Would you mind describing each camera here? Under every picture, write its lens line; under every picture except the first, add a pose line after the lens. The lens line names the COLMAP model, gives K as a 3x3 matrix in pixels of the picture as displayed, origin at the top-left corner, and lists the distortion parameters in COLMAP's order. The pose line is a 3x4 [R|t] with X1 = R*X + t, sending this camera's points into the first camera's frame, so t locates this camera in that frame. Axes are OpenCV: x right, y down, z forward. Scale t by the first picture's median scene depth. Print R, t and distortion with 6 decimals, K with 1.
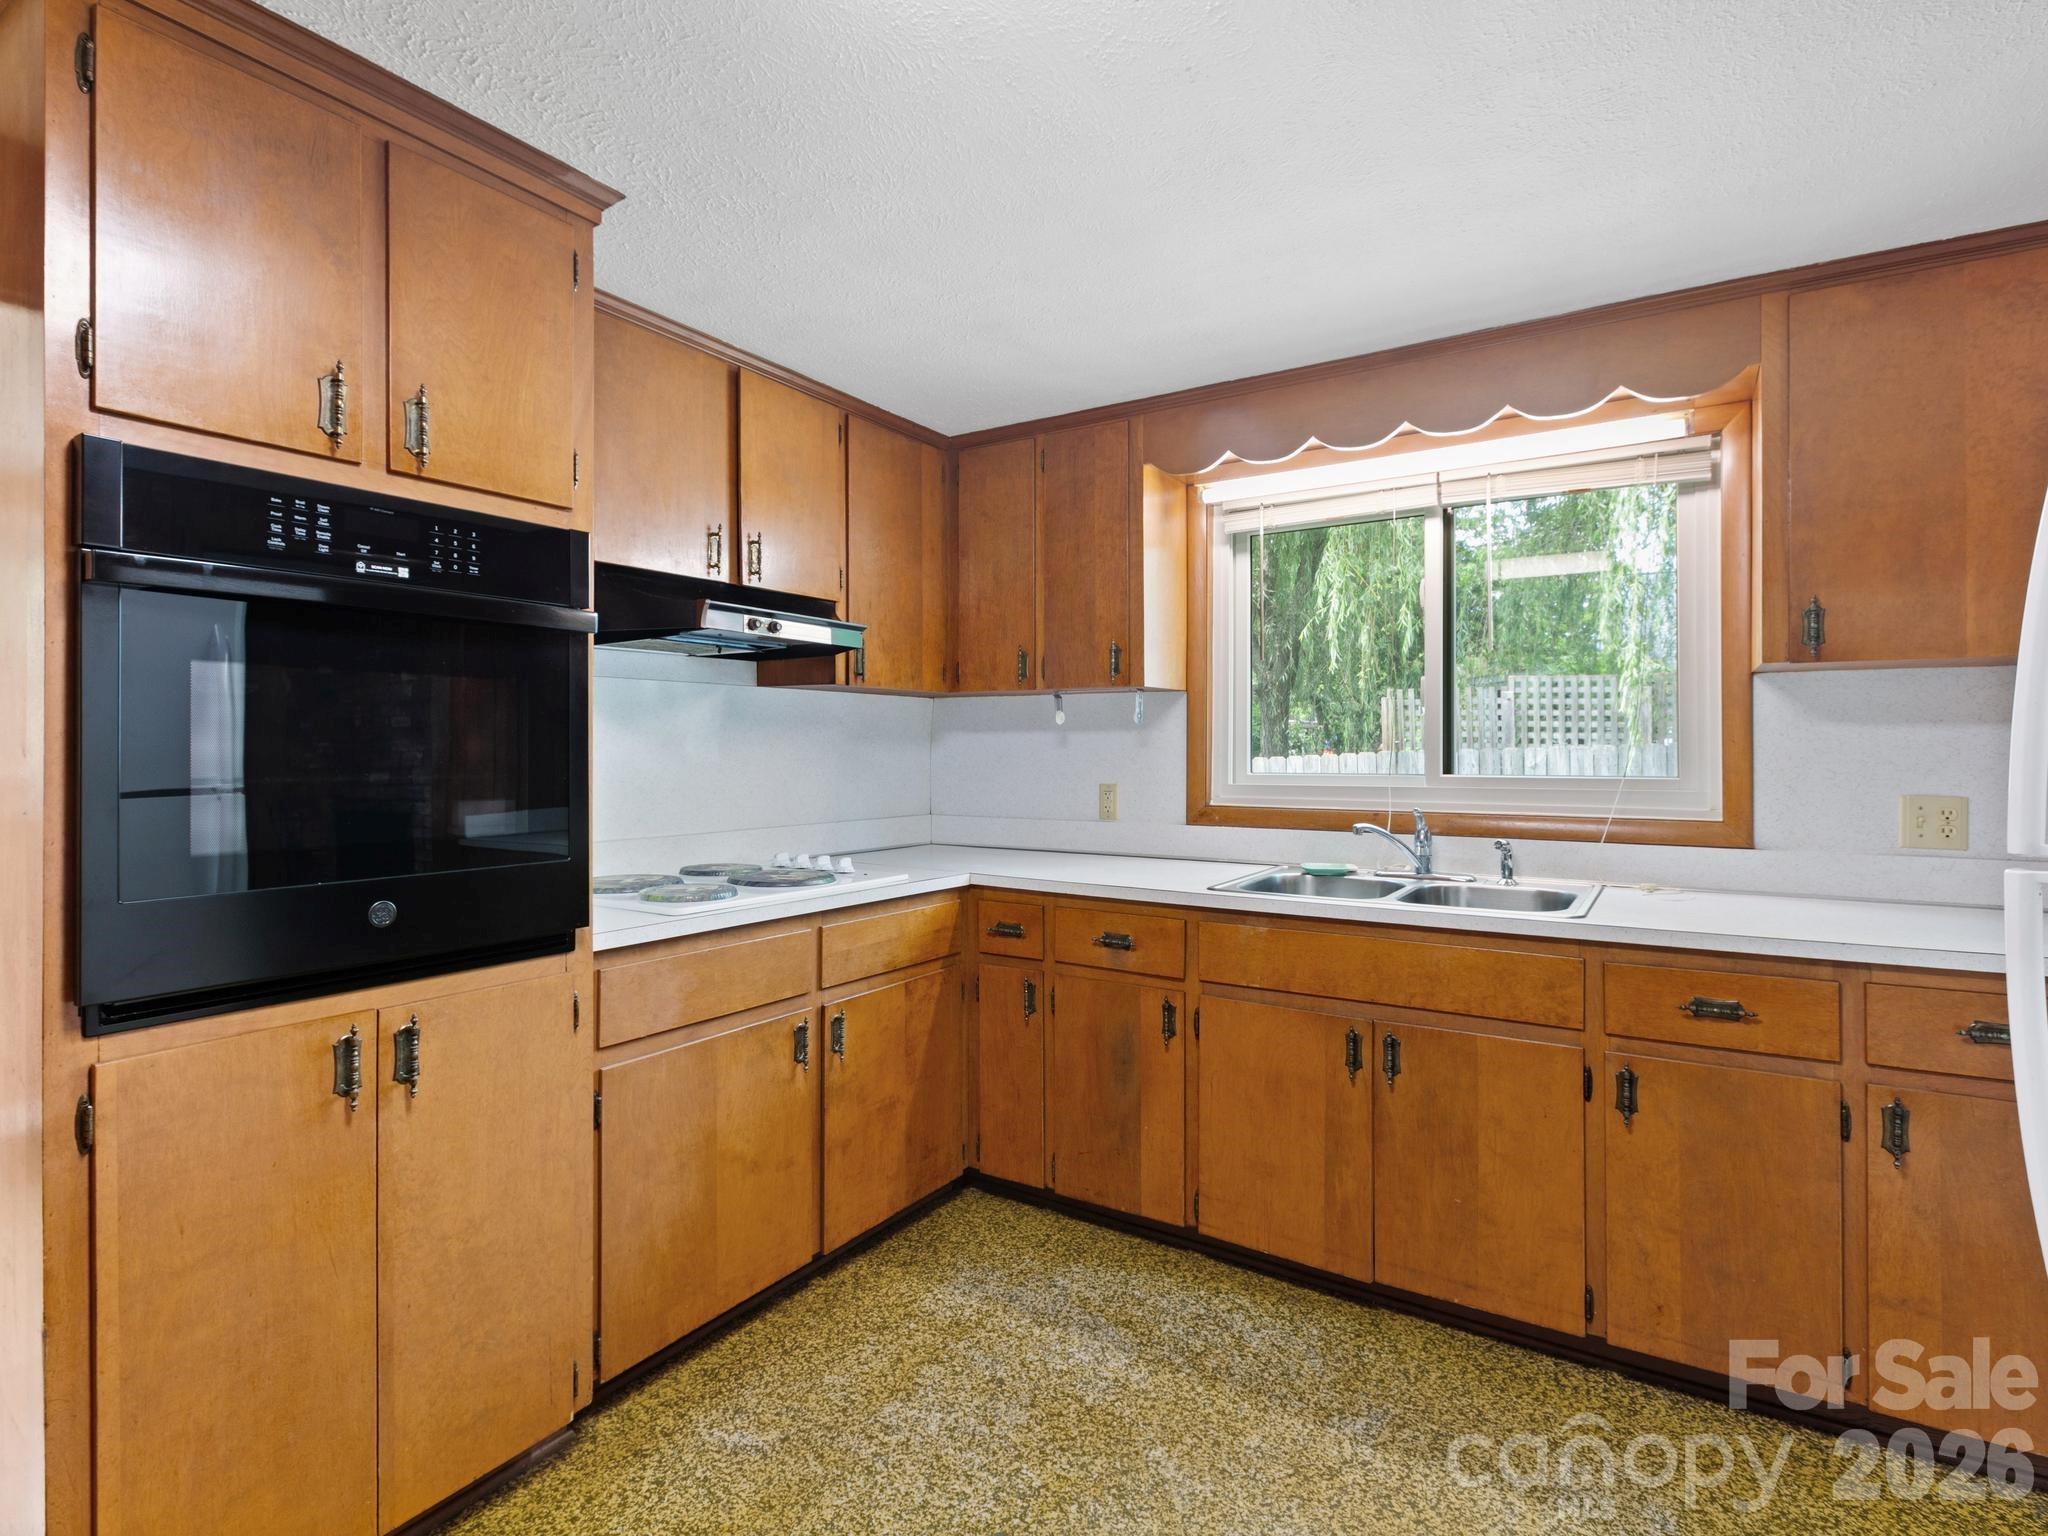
lens RADIAL K [[1031.9, 0, 1032.3], [0, 1031.9, 754.4], [0, 0, 1]] dist [0.000638, 0.001487]
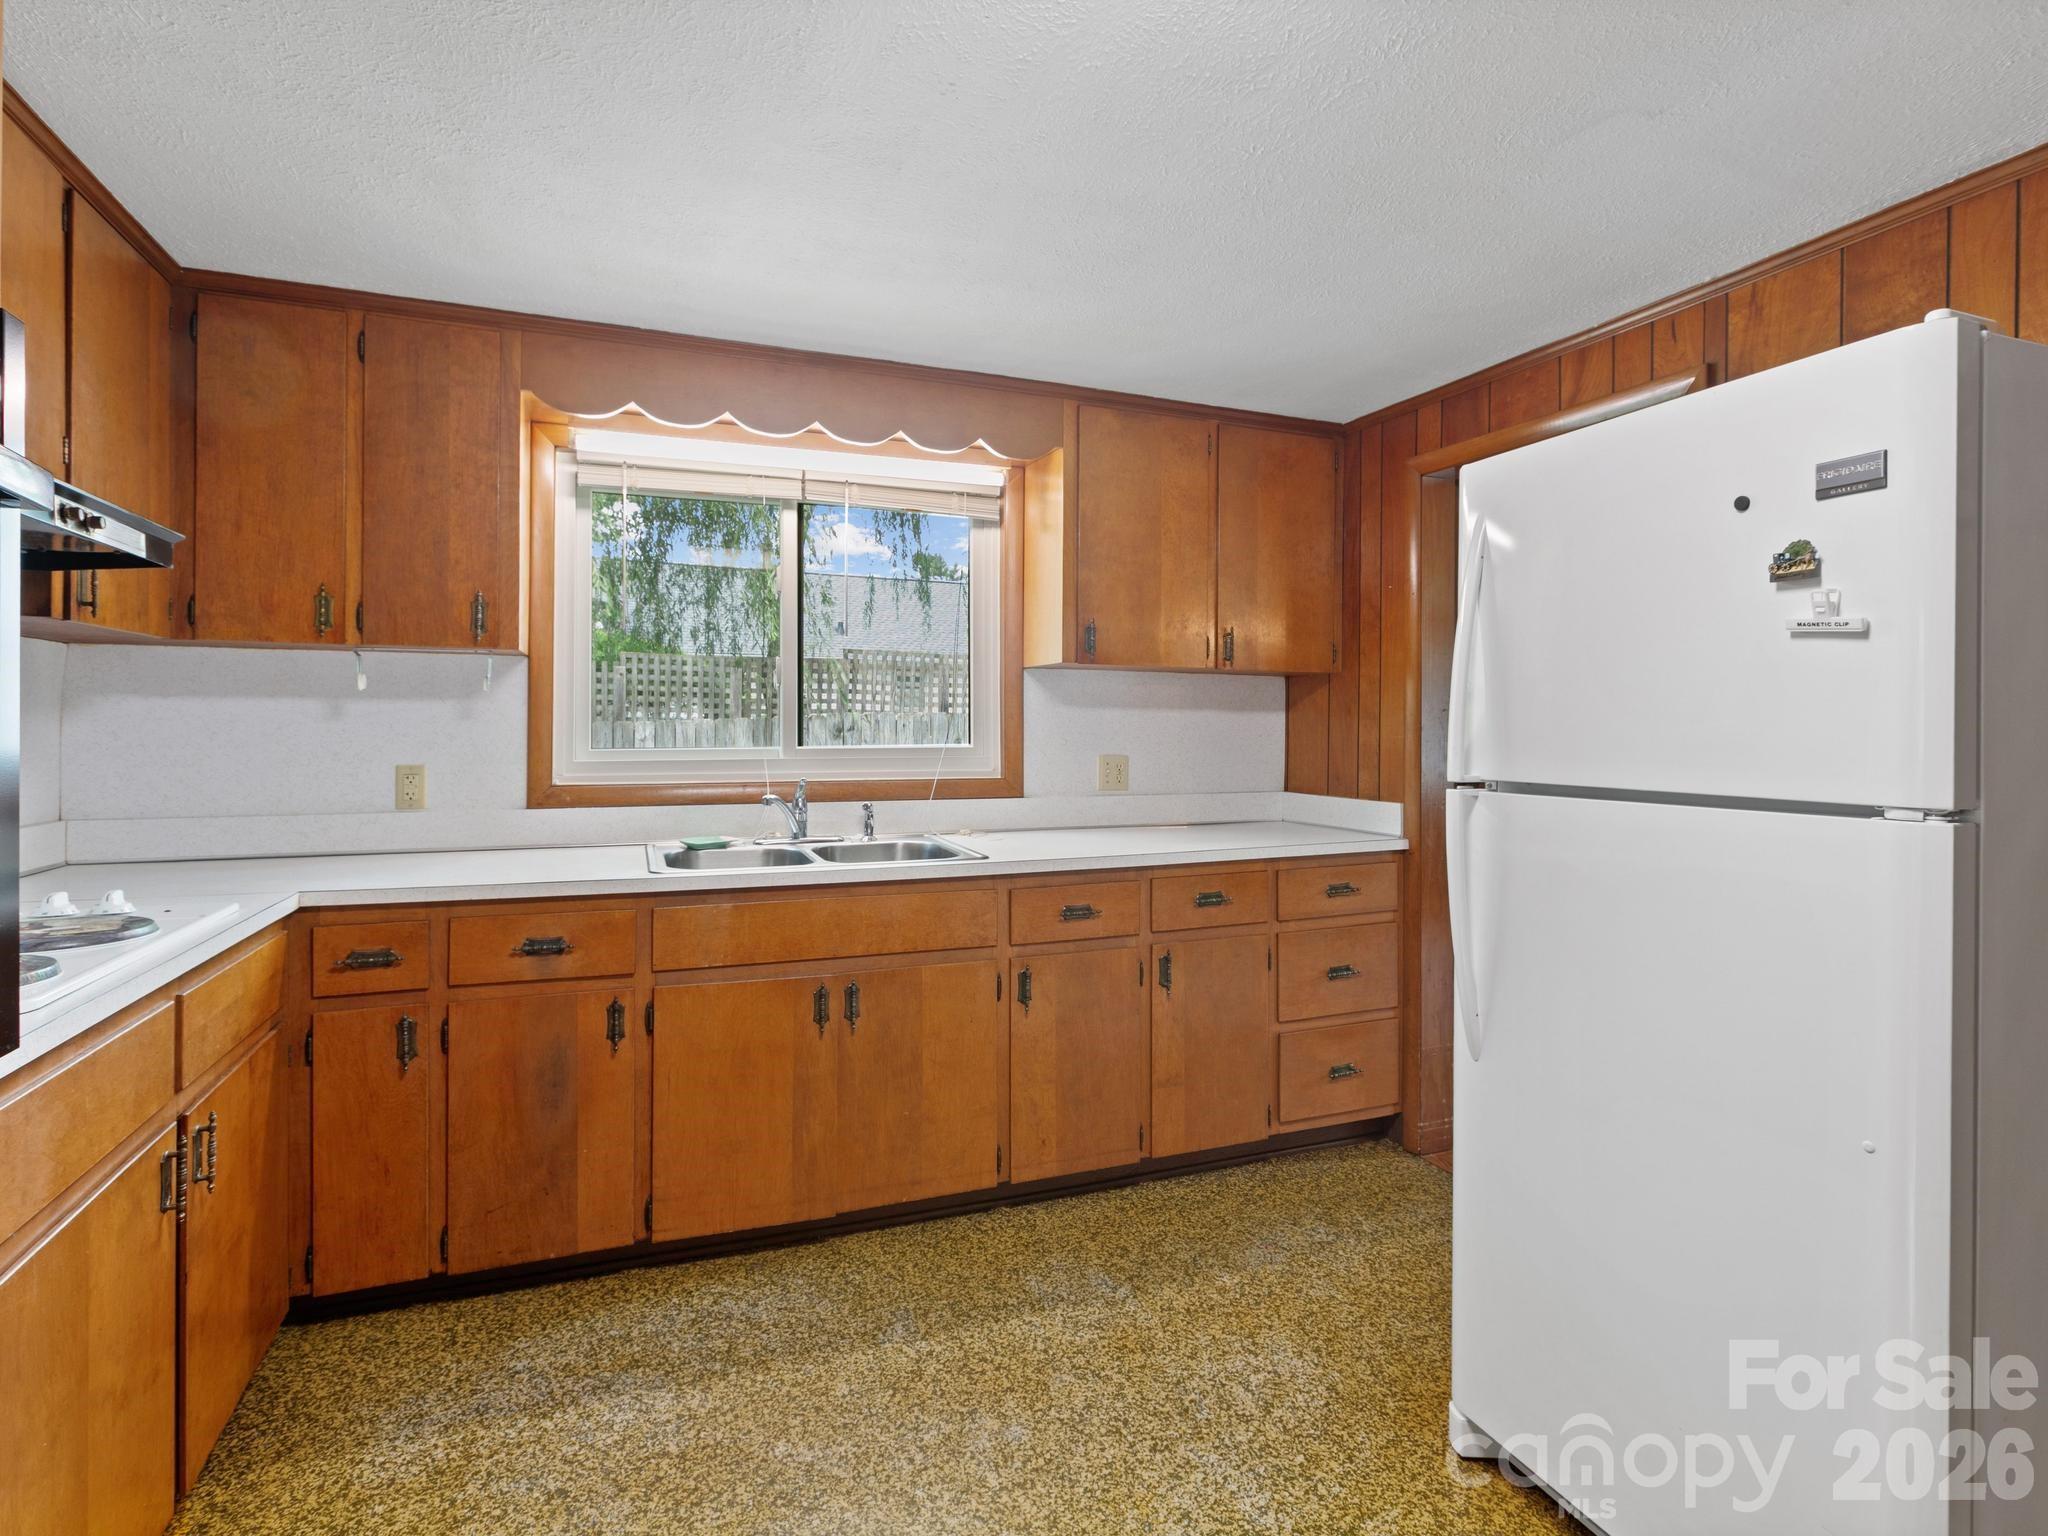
lens RADIAL K [[1031.9, 0, 1029.2], [0, 1031.9, 733.3], [0, 0, 1]] dist [0.000638, 0.001487]
pose [[0.599365, -0.005111, 0.800460, -0.378155], [0.000146, 0.999980, 0.006276, -0.001695], [-0.800476, -0.003645, 0.599354, 0.171997]]
